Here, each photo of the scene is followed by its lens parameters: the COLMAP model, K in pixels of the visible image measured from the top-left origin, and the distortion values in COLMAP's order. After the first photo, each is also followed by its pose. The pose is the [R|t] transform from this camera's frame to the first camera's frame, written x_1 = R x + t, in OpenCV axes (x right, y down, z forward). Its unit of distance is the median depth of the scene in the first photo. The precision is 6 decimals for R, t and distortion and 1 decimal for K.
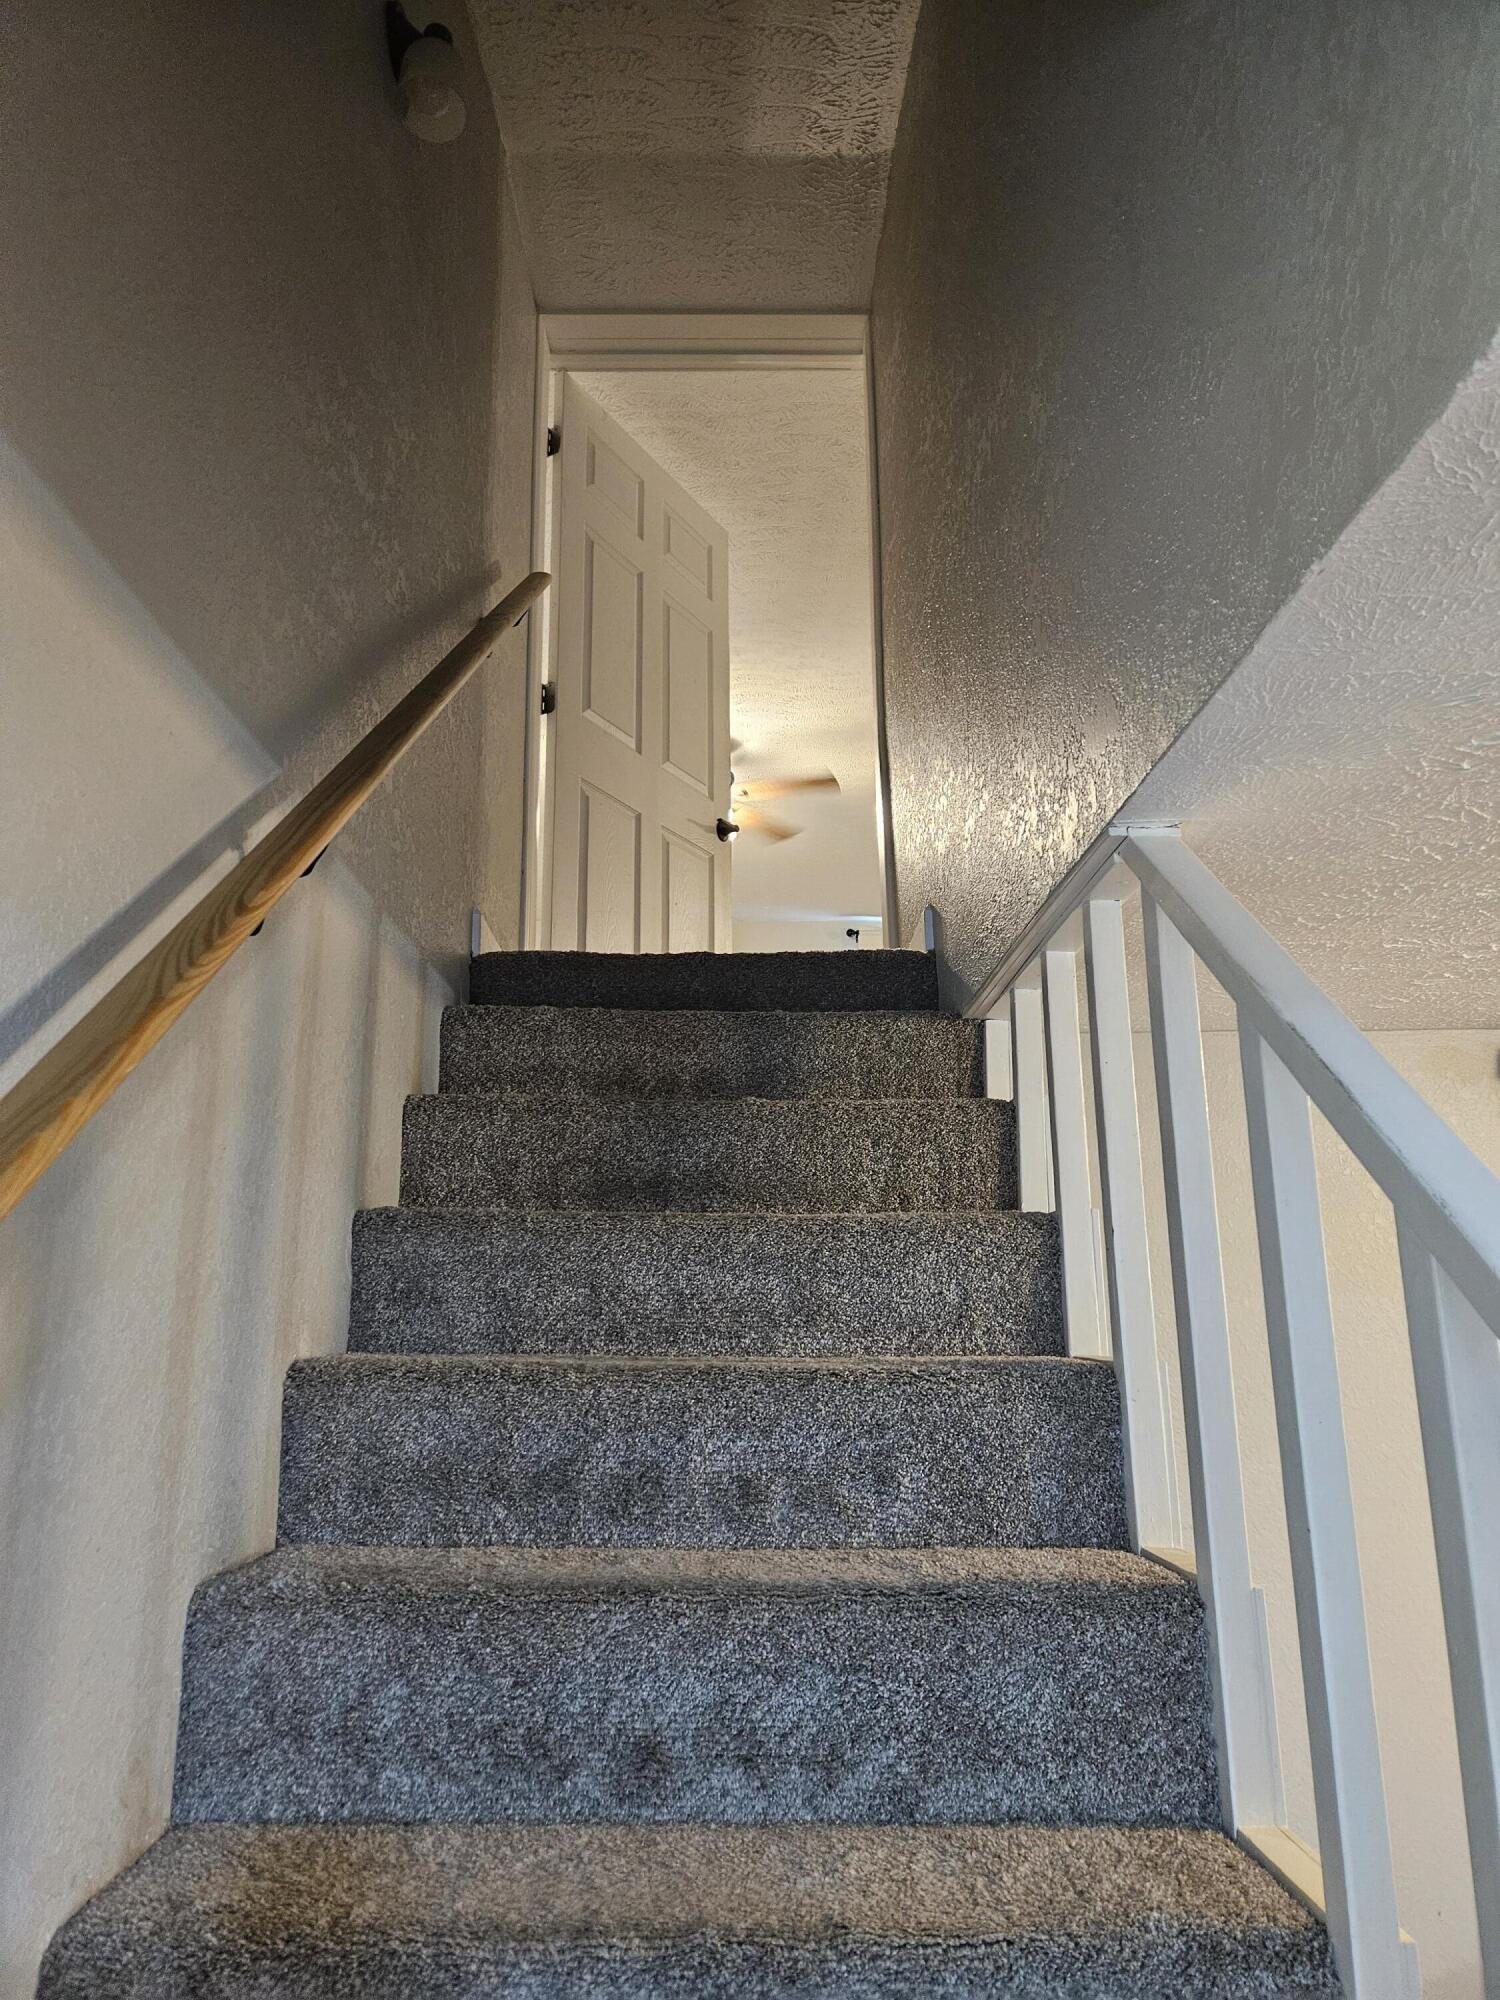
lens RADIAL K [[1330.7, 0, 745.9], [0, 1330.7, 997.2], [0, 0, 1]] dist [0.074422, -0.058026]
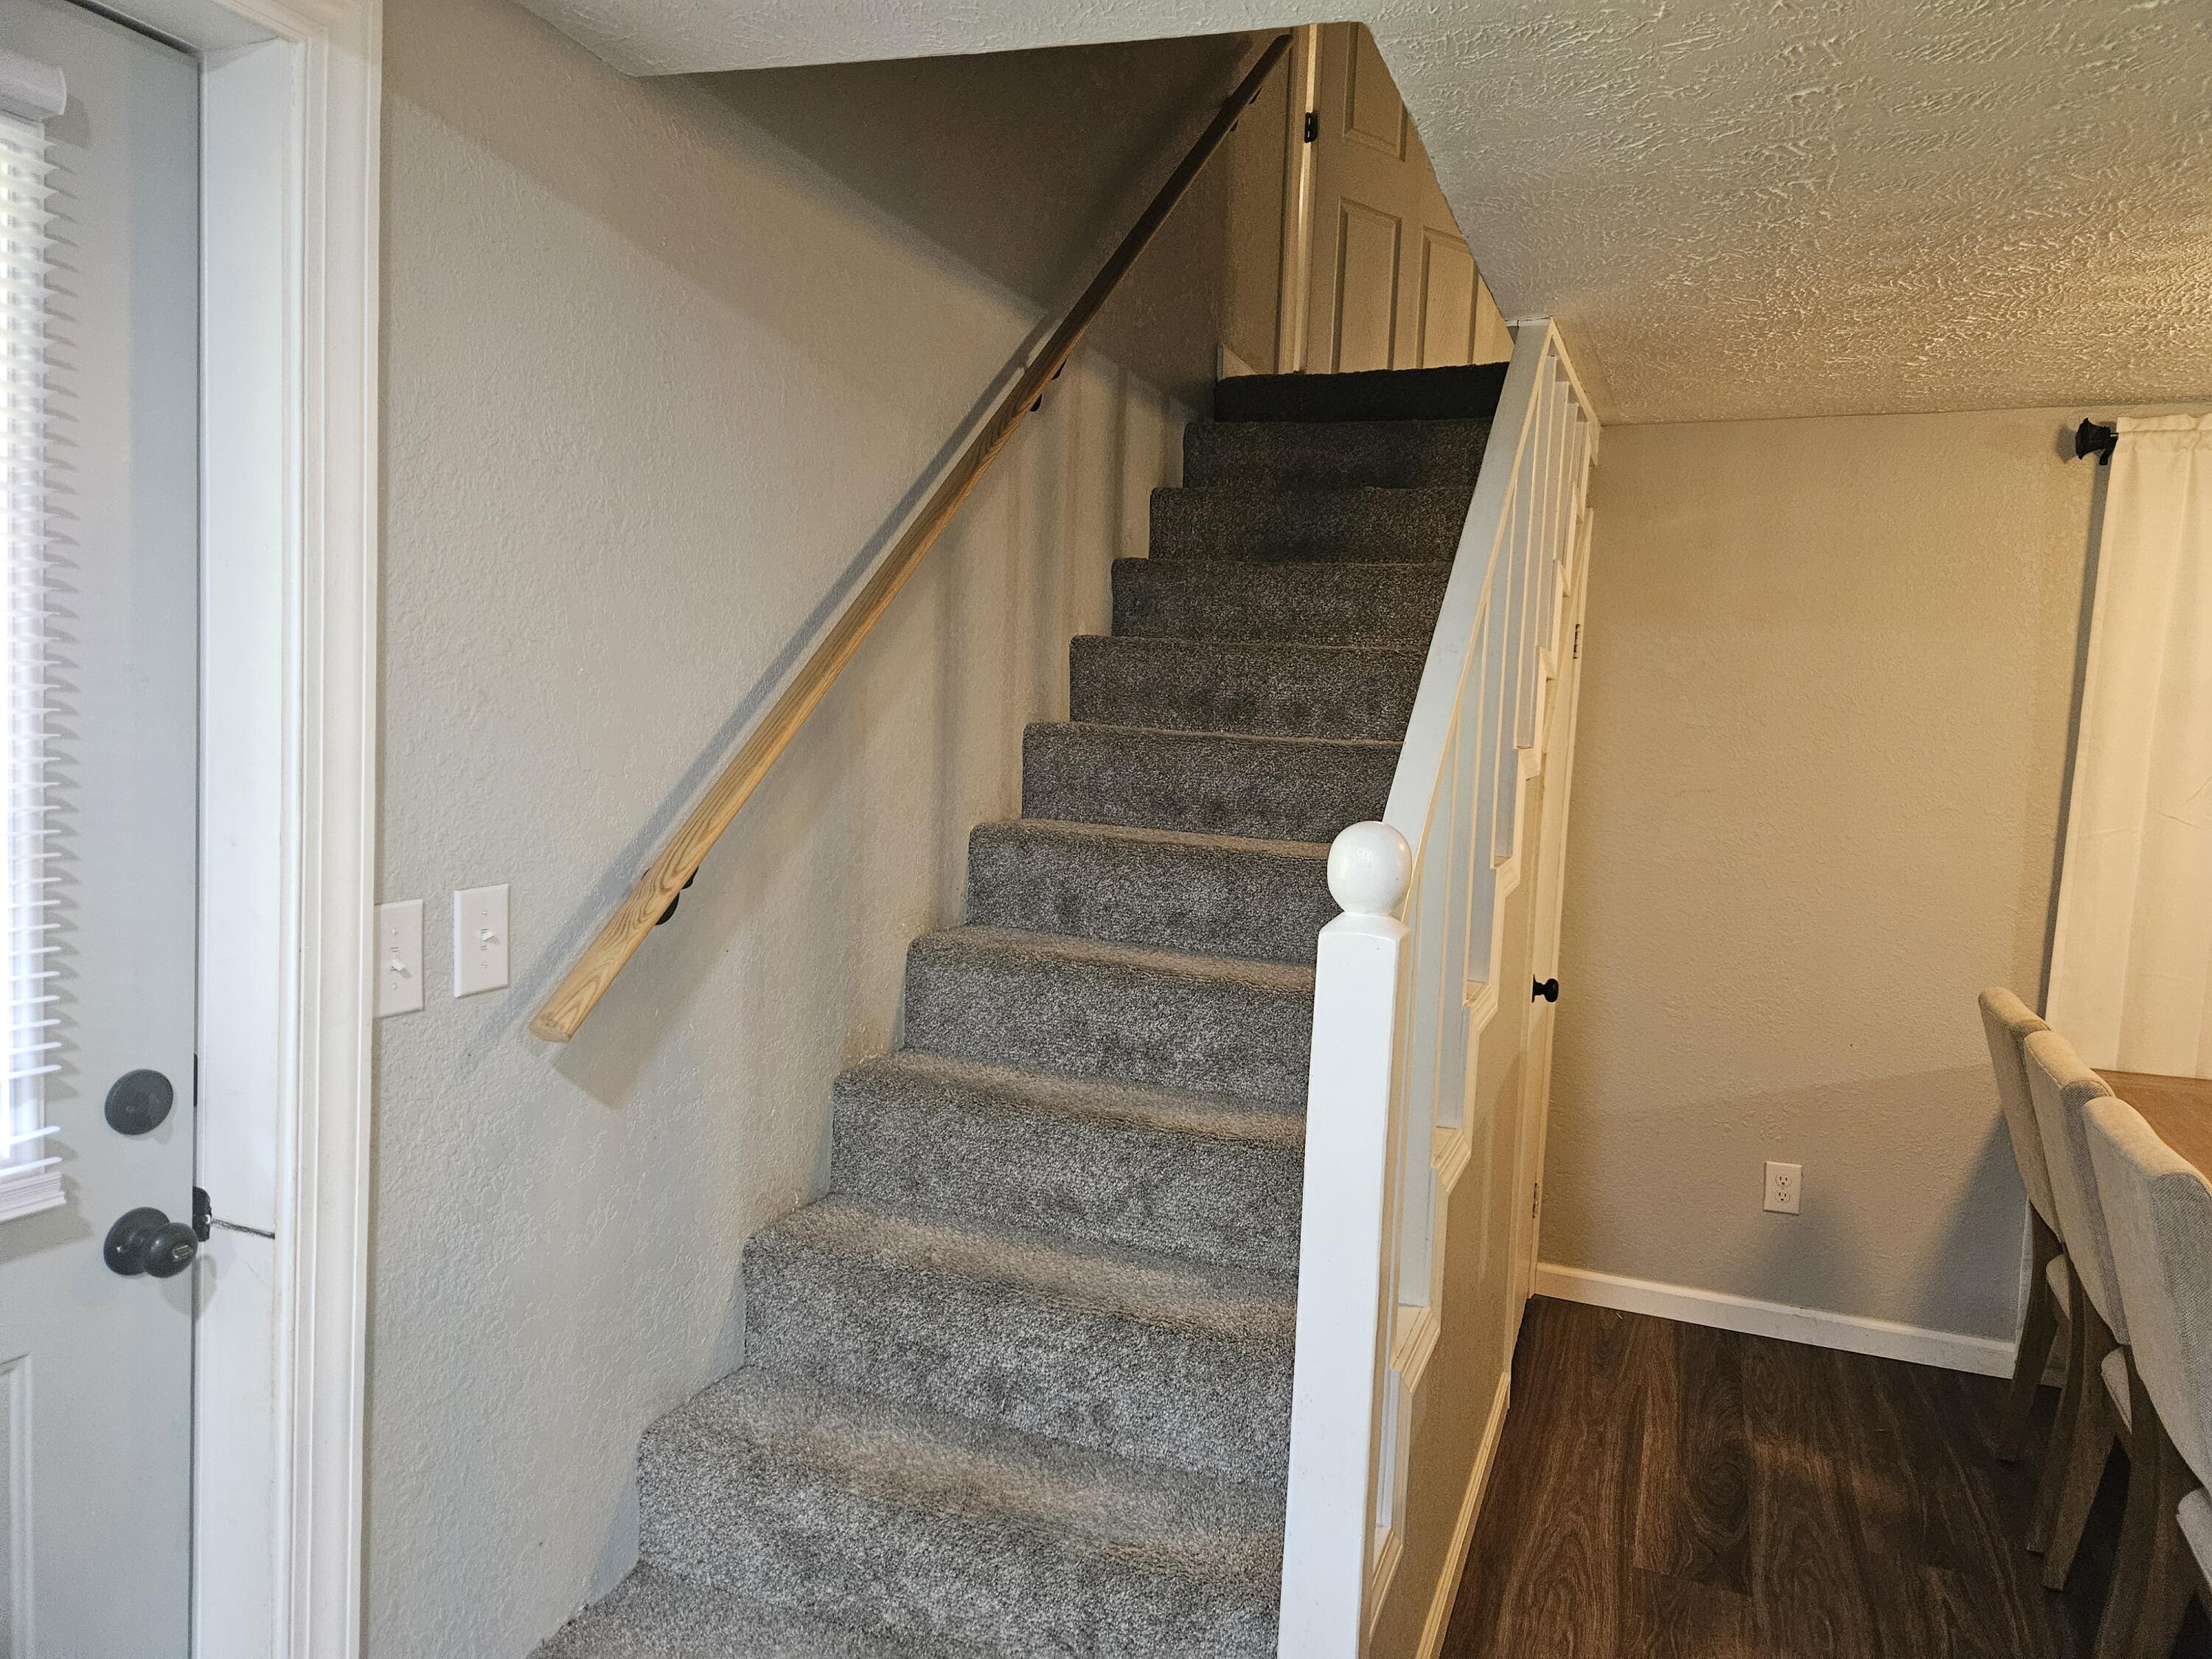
lens RADIAL K [[1471.8, 0, 1120.6], [0, 1471.8, 818.8], [0, 0, 1]] dist [0.074422, -0.058026]
pose [[0.925025, 0.070900, -0.373231, 0.517295], [0.048399, 0.952433, 0.300881, -0.109036], [0.376810, -0.296387, 0.877593, -0.881909]]
